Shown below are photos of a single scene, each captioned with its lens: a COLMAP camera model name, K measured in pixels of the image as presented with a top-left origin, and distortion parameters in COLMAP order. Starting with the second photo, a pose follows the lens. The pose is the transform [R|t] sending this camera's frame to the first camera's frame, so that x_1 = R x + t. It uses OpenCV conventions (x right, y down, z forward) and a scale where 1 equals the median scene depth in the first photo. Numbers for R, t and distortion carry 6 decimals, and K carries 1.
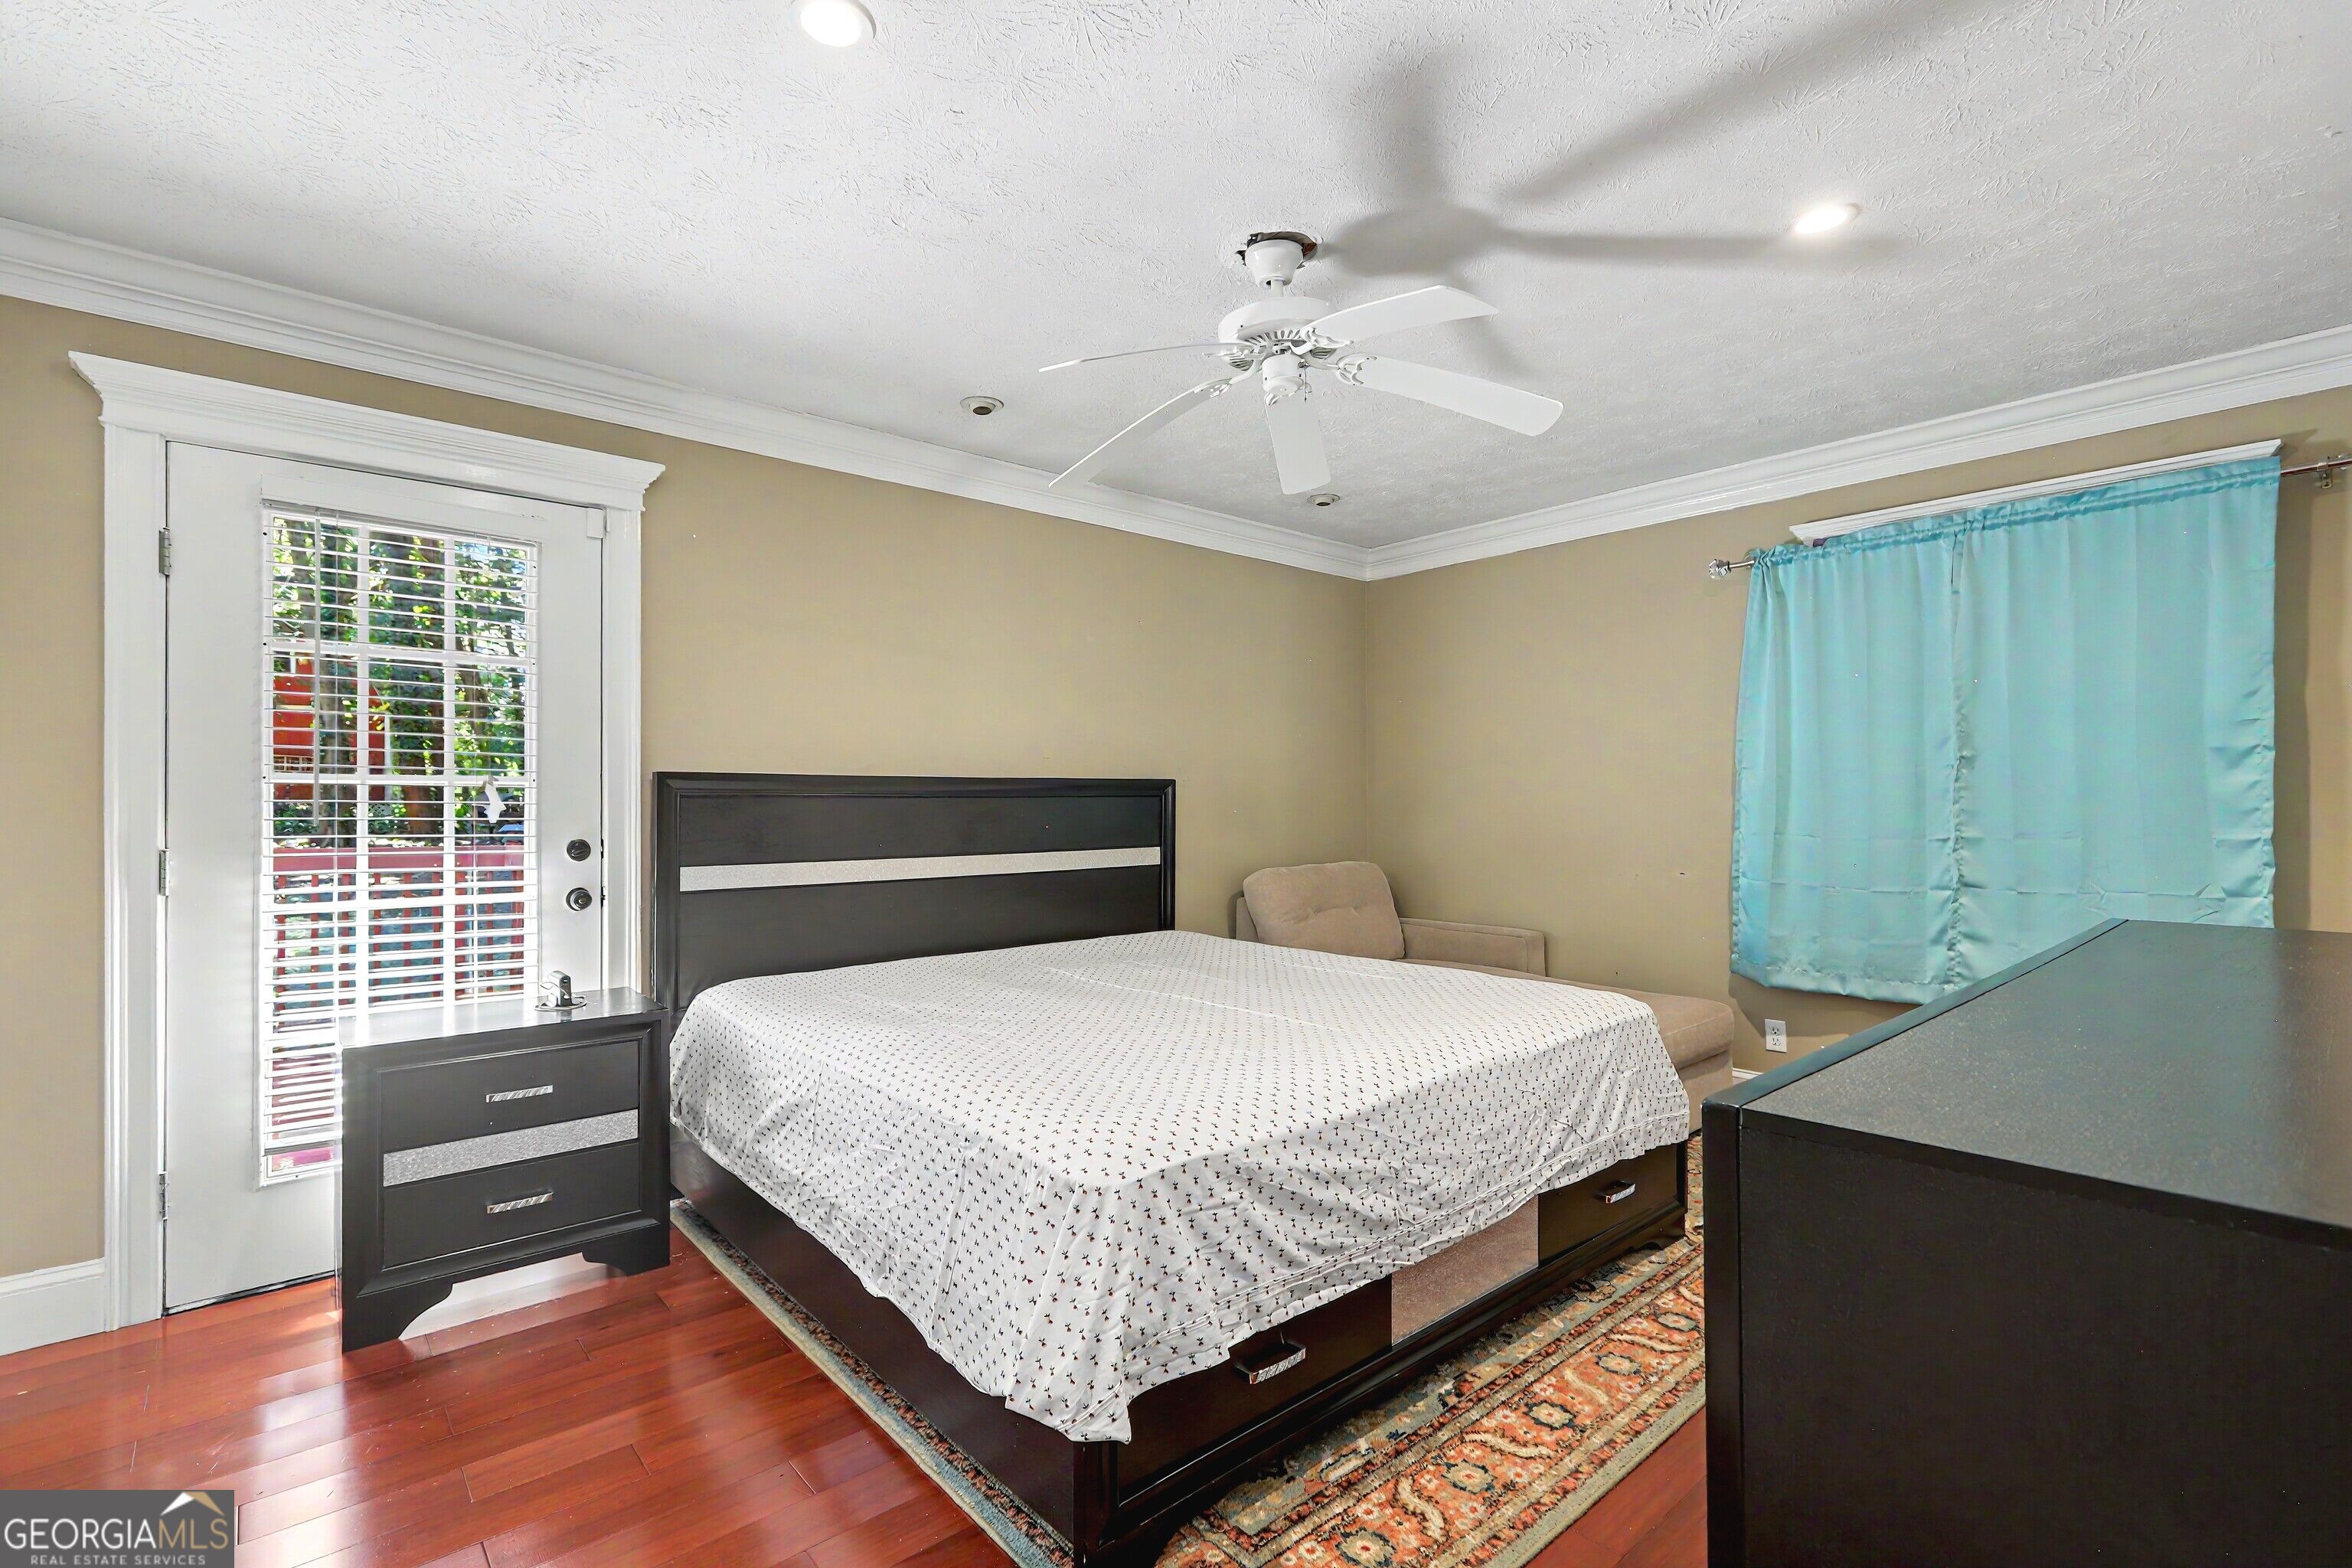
lens RADIAL K [[1053.6, 0, 1176.0], [0, 1053.6, 784.0], [0, 0, 1]] dist [-0.005322, -0.000138]
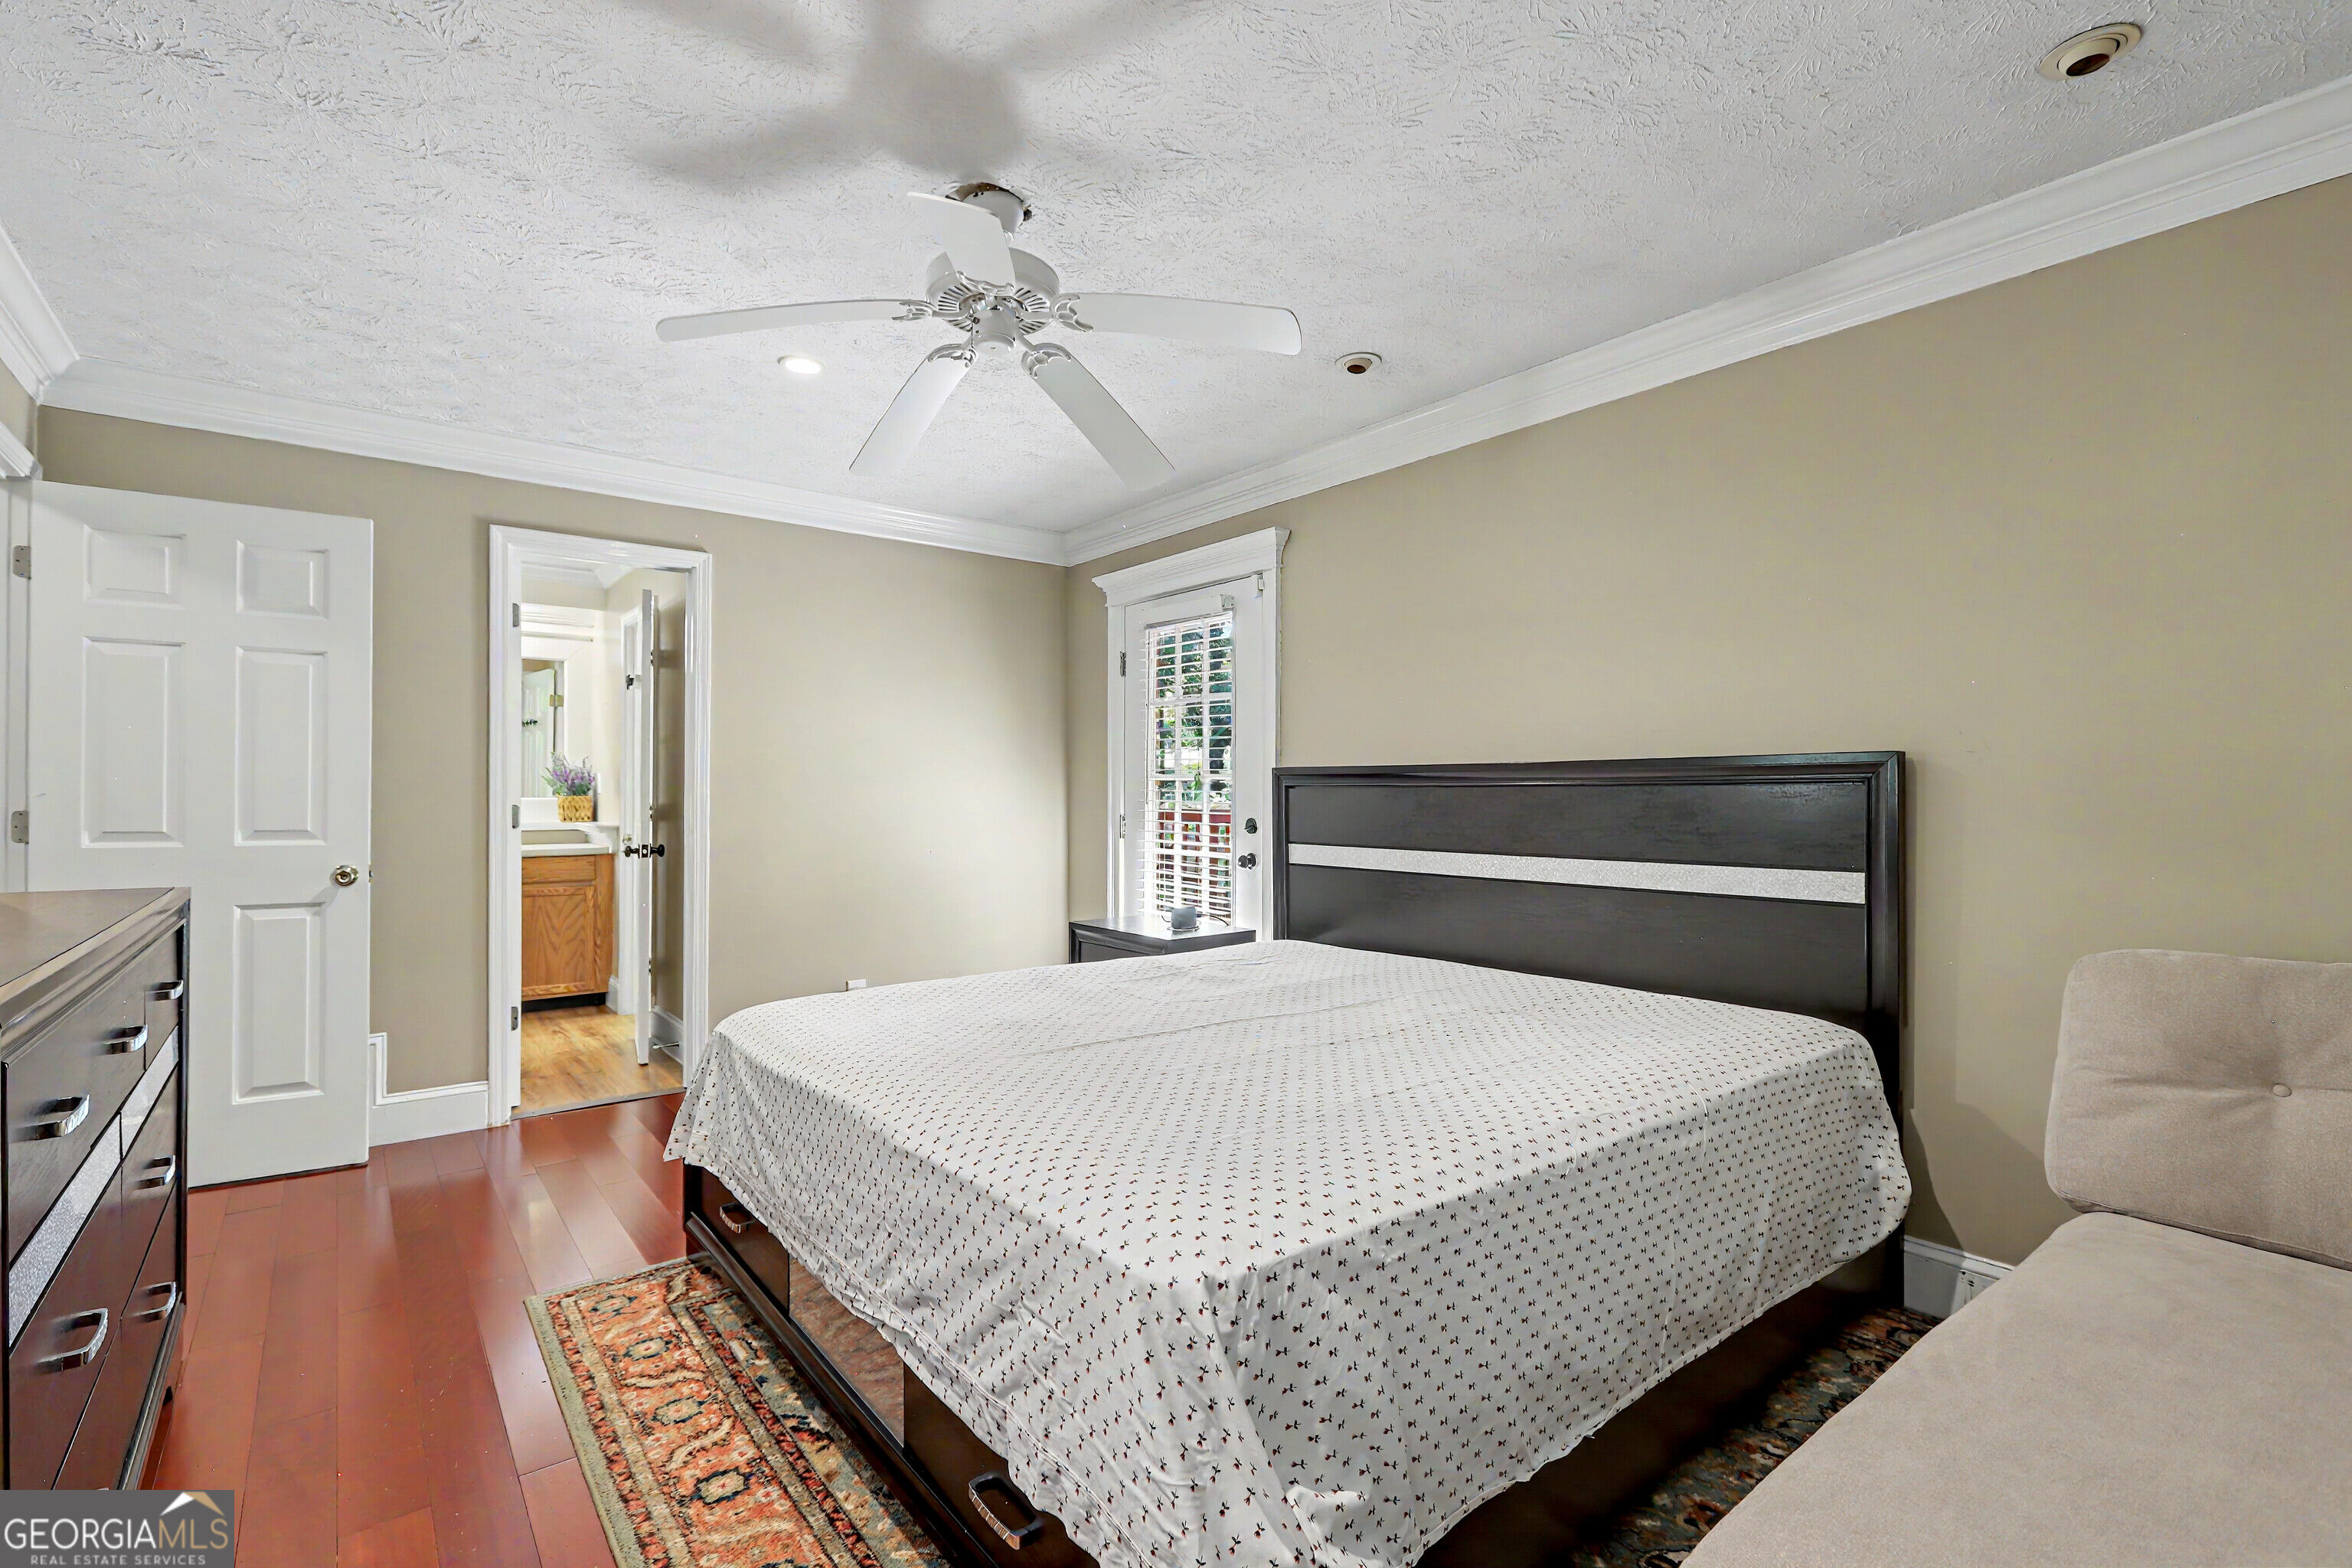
lens RADIAL K [[1053.6, 0, 1176.0], [0, 1053.6, 784.0], [0, 0, 1]] dist [-0.005322, -0.000138]
pose [[-0.045711, -0.002044, -0.998953, 1.204075], [0.019602, 0.999804, -0.002942, 0.013040], [0.998762, -0.019716, -0.045662, 1.405464]]
